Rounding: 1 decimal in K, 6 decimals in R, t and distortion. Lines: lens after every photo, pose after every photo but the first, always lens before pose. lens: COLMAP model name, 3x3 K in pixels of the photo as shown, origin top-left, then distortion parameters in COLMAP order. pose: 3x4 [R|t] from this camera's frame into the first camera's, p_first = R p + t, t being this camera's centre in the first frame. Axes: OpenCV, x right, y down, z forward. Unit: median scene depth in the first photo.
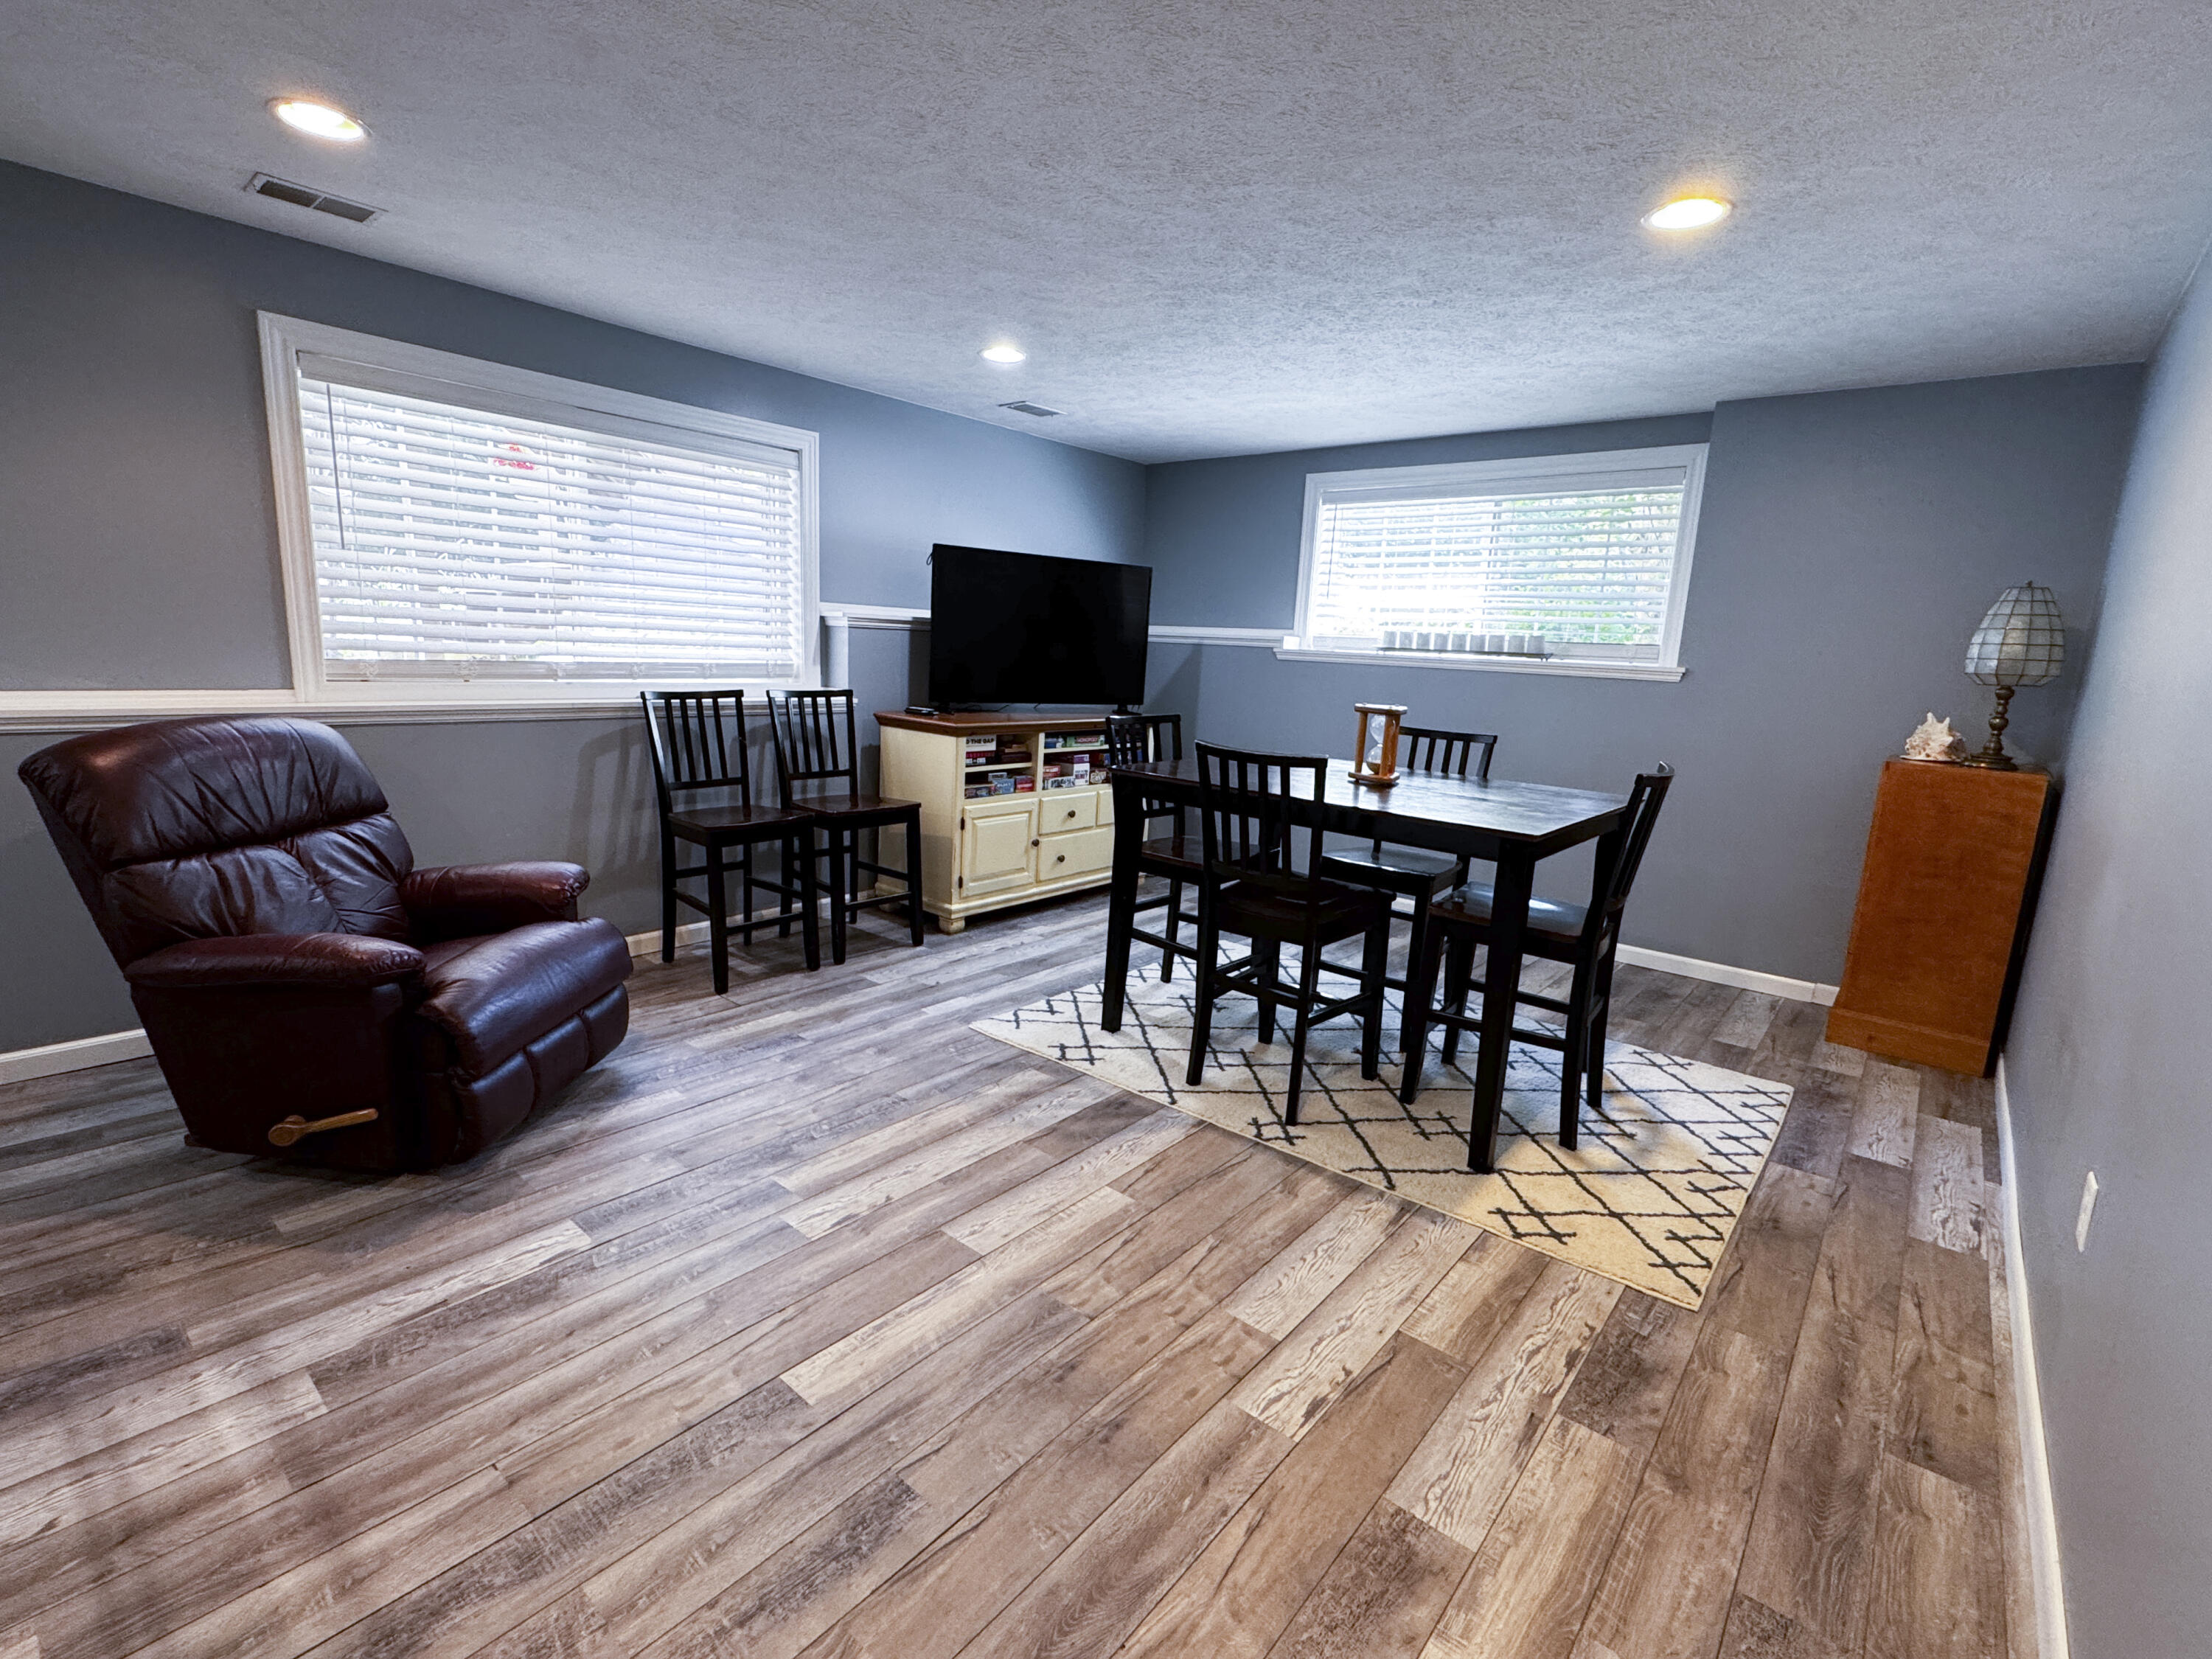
lens RADIAL K [[1012.3, 0, 1109.2], [0, 1012.3, 818.5], [0, 0, 1]] dist [-0.000164, 0.000507]
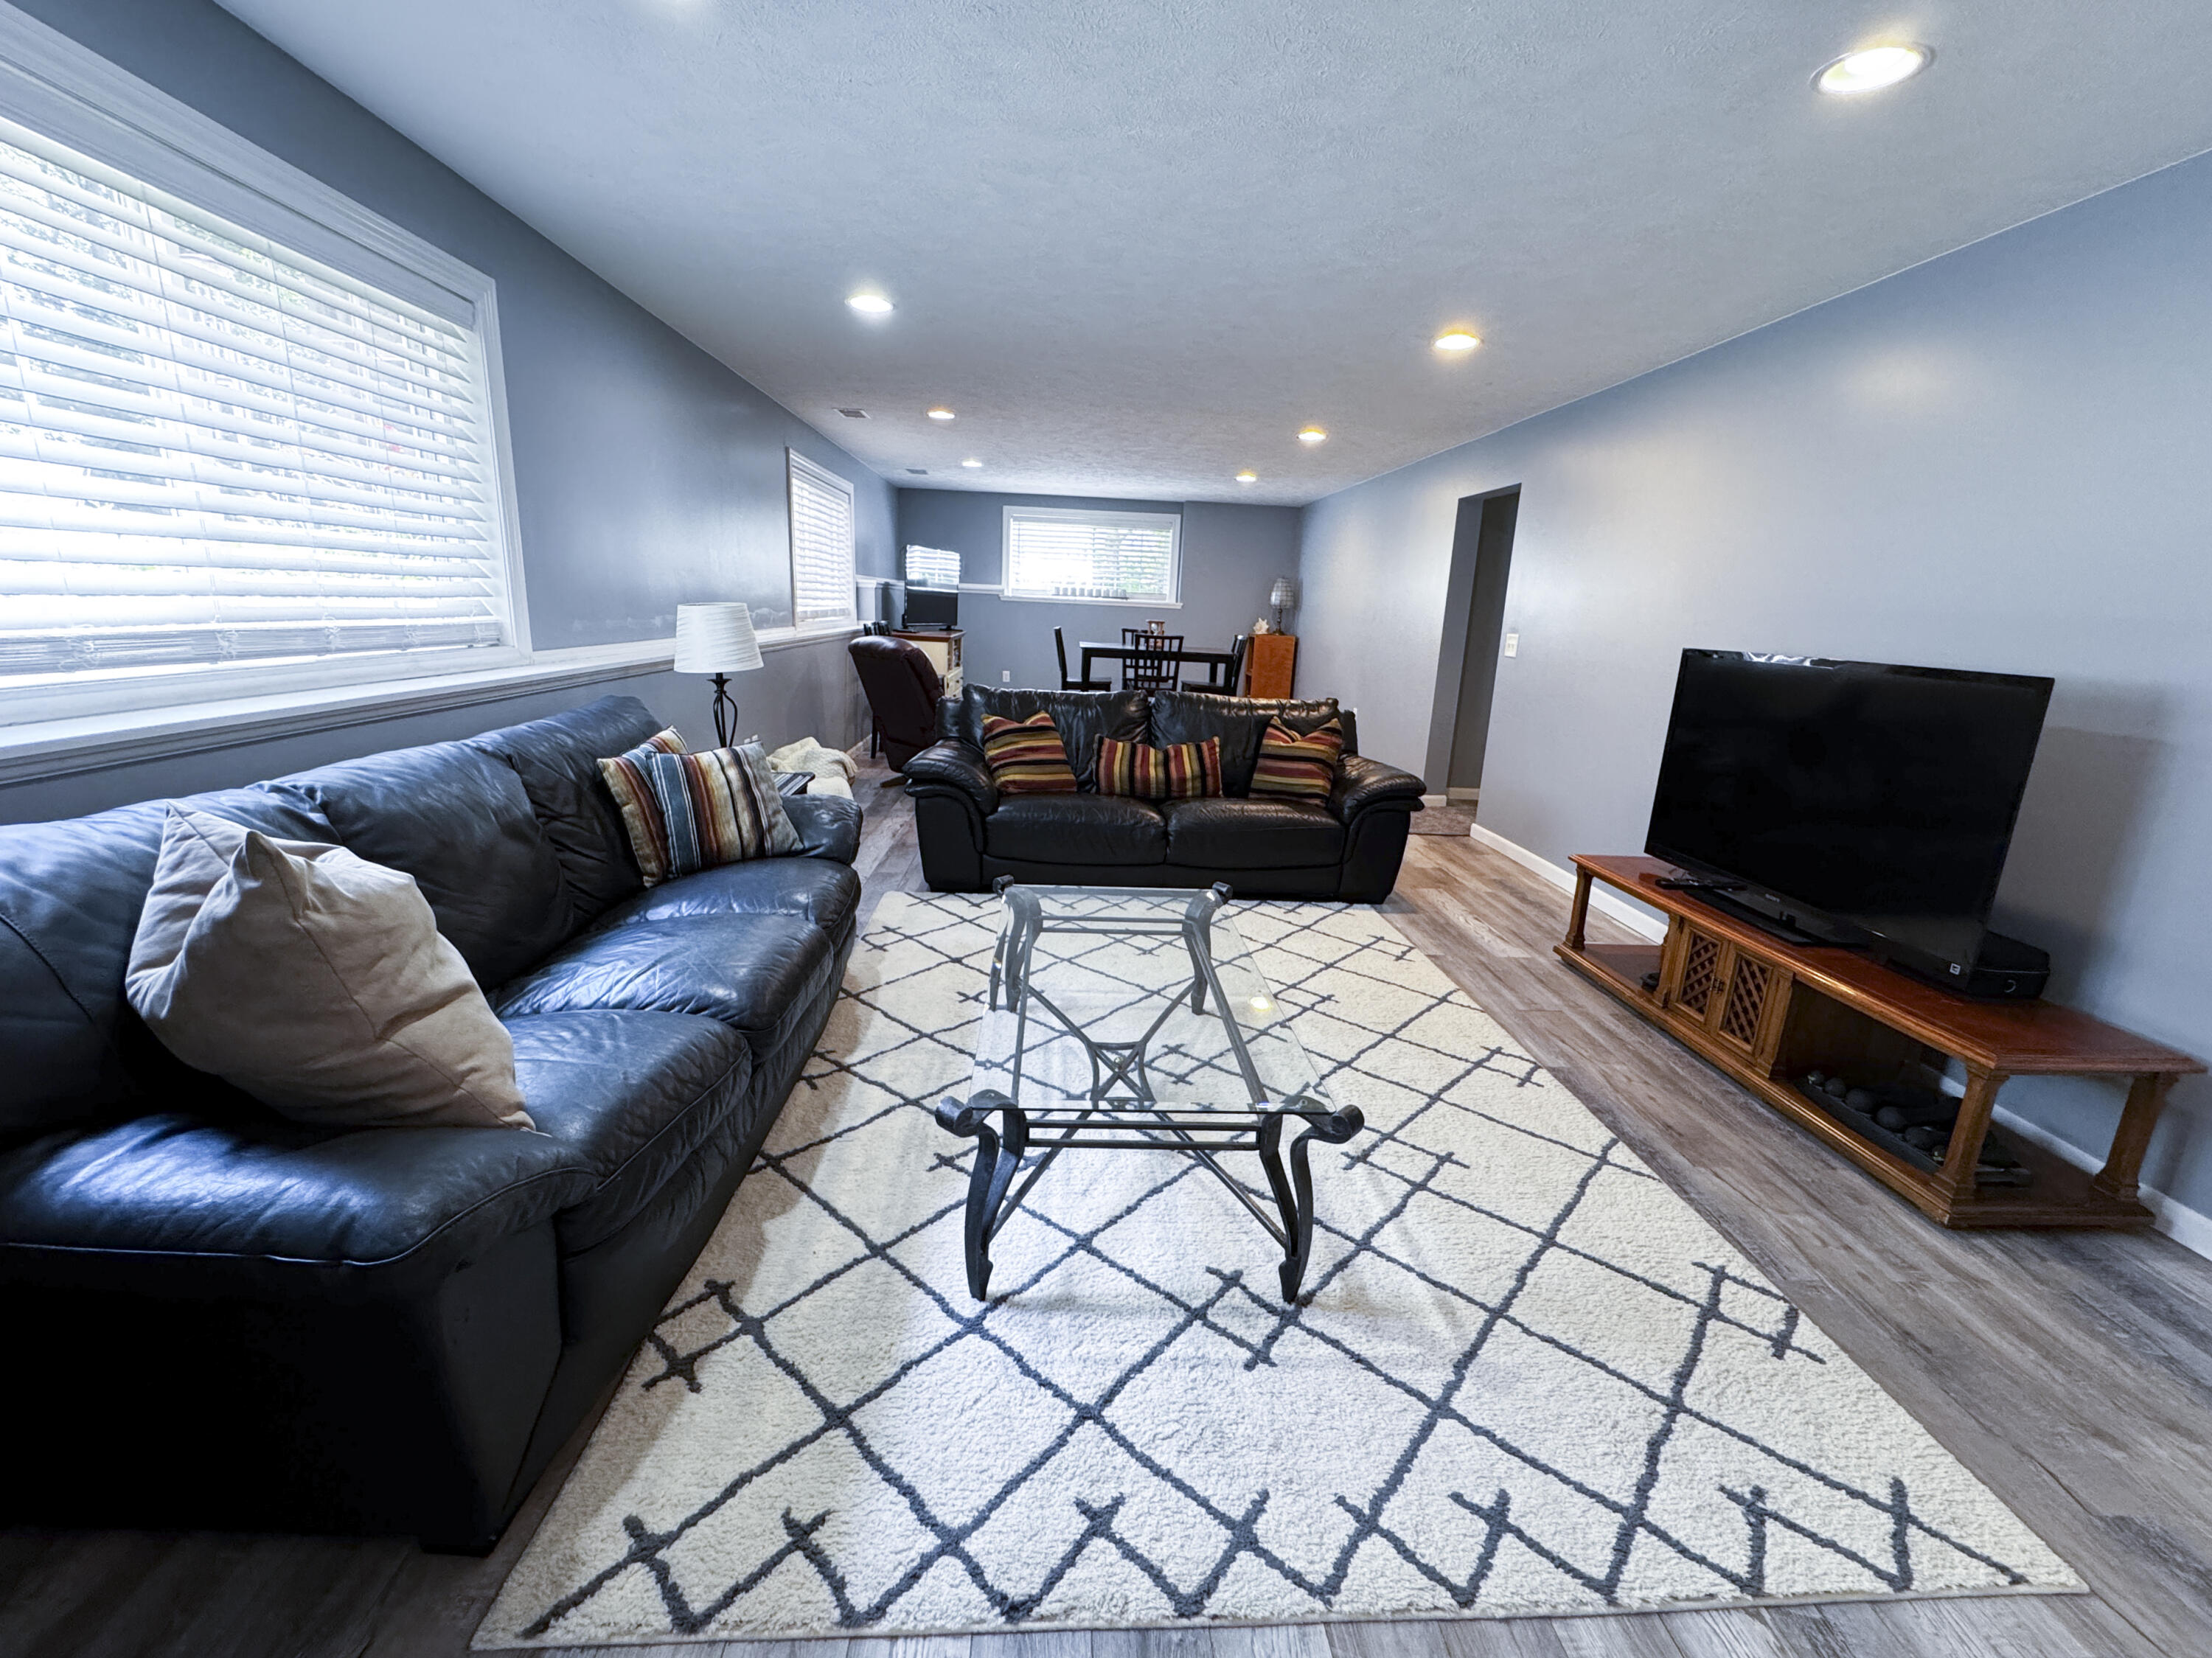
lens RADIAL K [[937.6, 0, 1106.0], [0, 937.6, 829.0], [0, 0, 1]] dist [-0.001988, -0.000179]
pose [[0.730874, -0.173036, 0.660214, -2.133829], [0.105046, 0.984321, 0.141693, 0.100413], [-0.674380, -0.034207, 0.737591, -1.117233]]
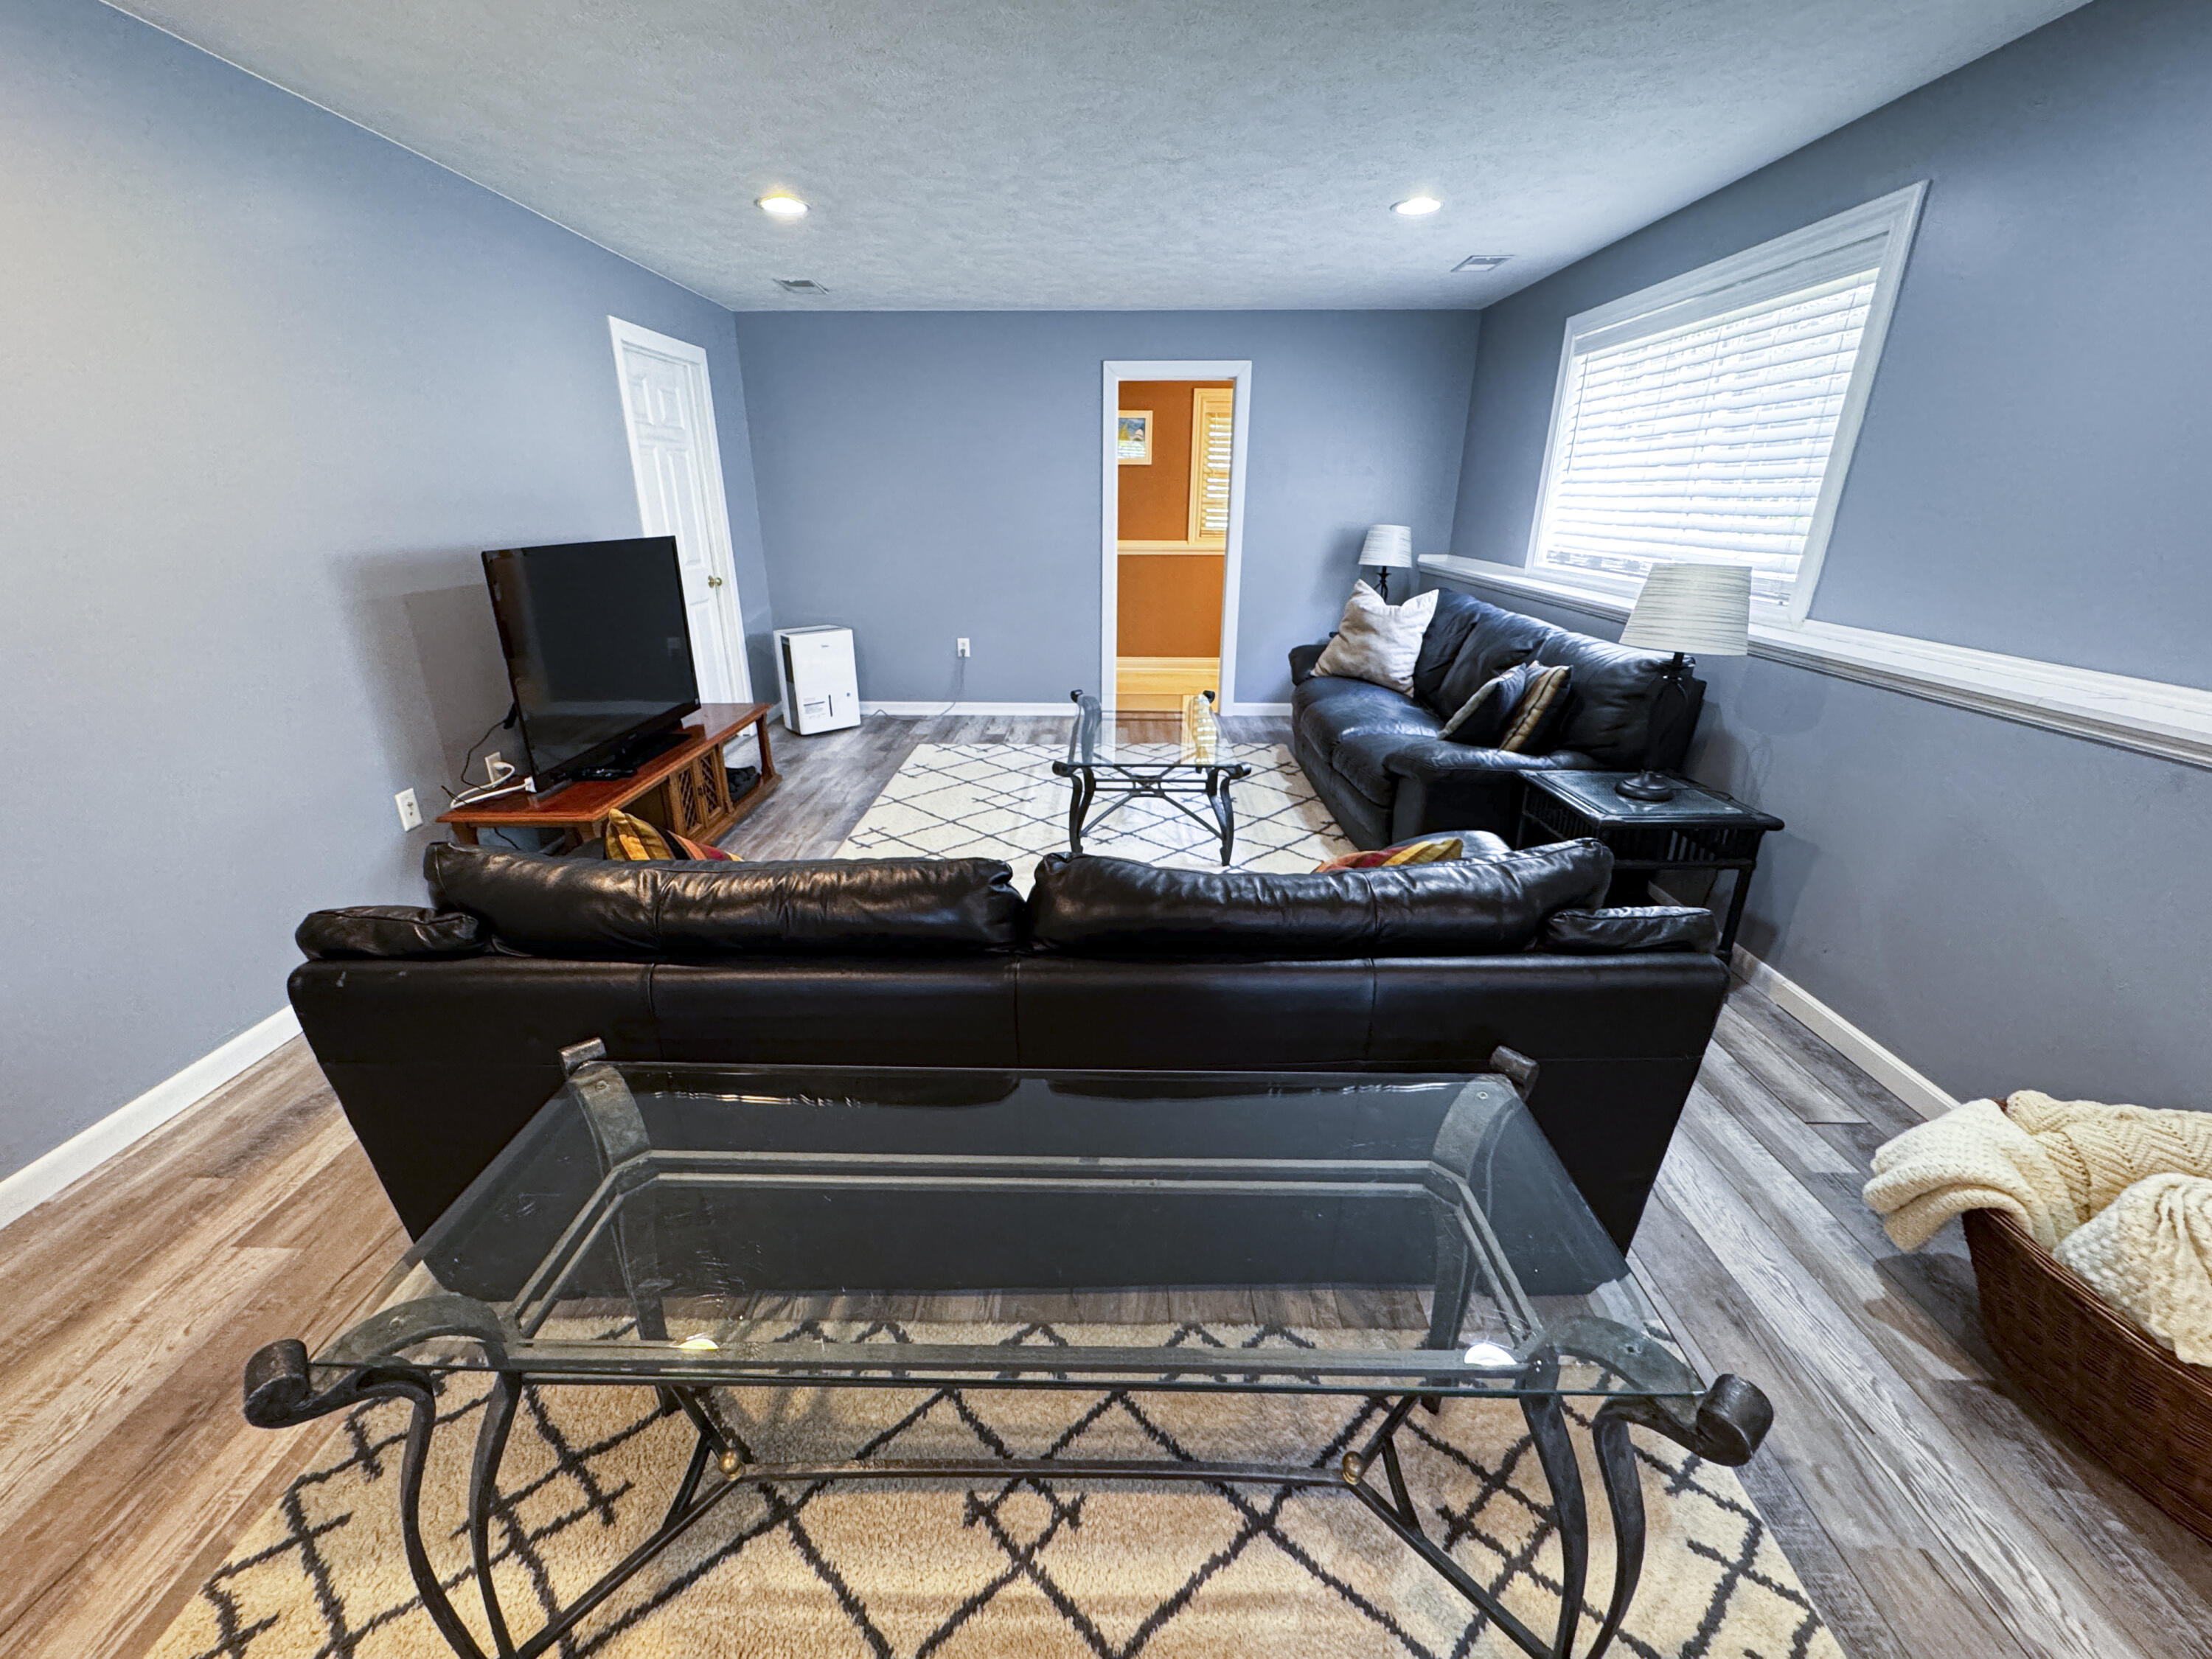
lens RADIAL K [[886.1, 0, 1103.5], [0, 886.1, 824.9], [0, 0, 1]] dist [-0.005844, 0.000683]
pose [[-0.768666, 0.174331, -0.615435, -0.485198], [-0.149190, 0.886747, 0.437519, -0.154440], [0.622008, 0.428123, -0.655604, 0.590303]]
